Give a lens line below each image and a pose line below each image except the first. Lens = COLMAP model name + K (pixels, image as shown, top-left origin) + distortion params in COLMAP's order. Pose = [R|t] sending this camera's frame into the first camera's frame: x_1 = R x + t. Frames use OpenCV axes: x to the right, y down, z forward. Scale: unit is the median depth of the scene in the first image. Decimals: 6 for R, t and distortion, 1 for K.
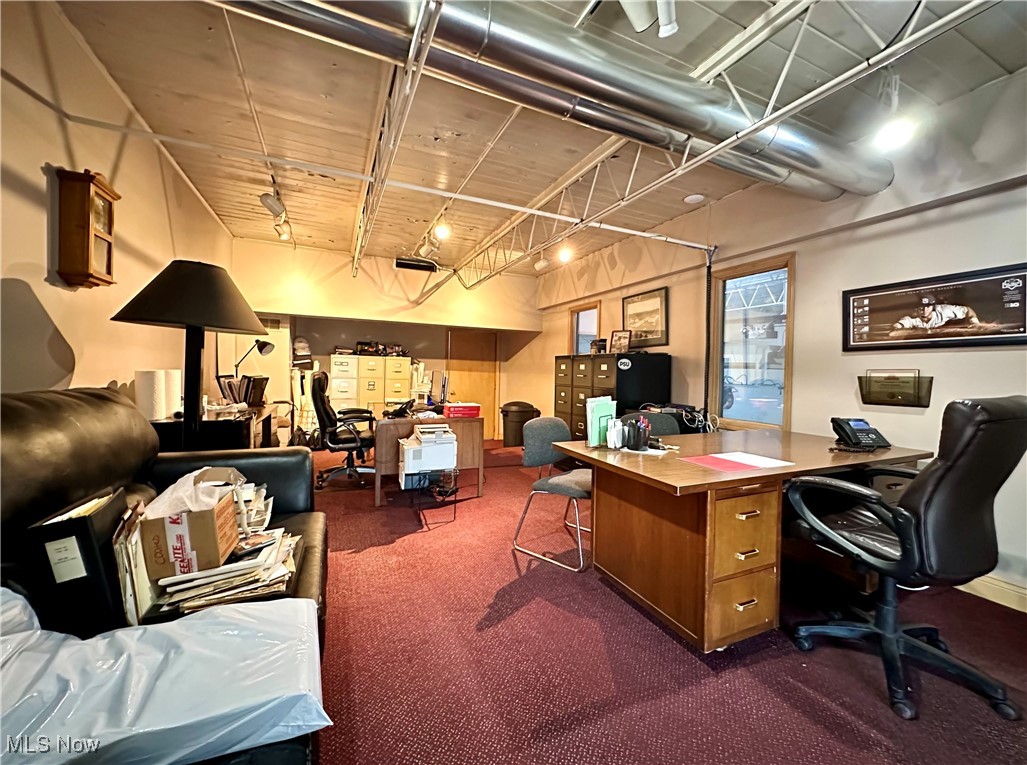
lens RADIAL K [[414.5, 0, 515.1], [0, 414.5, 376.4], [0, 0, 1]] dist [-0.000539, 0.000129]
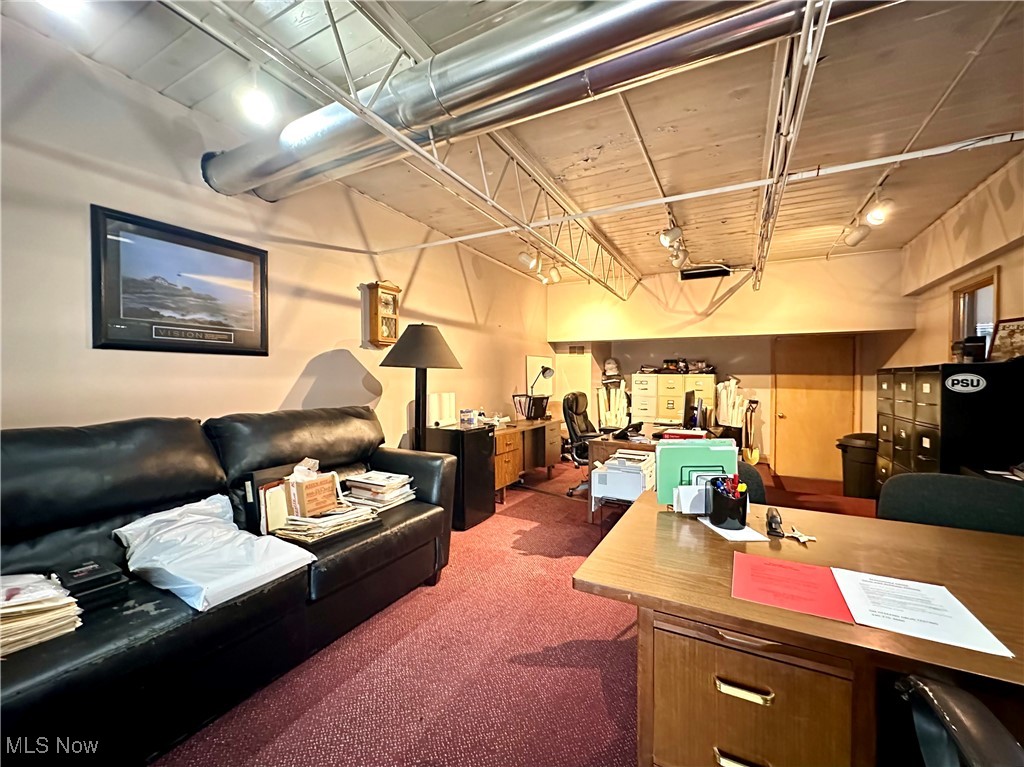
lens RADIAL K [[413.3, 0, 513.3], [0, 413.3, 385.9], [0, 0, 1]] dist [-0.000539, 0.000129]
pose [[0.610696, -0.005251, -0.791848, 0.222535], [-0.003192, 0.999954, -0.009092, -0.012802], [0.791859, 0.008080, 0.610650, 0.123574]]
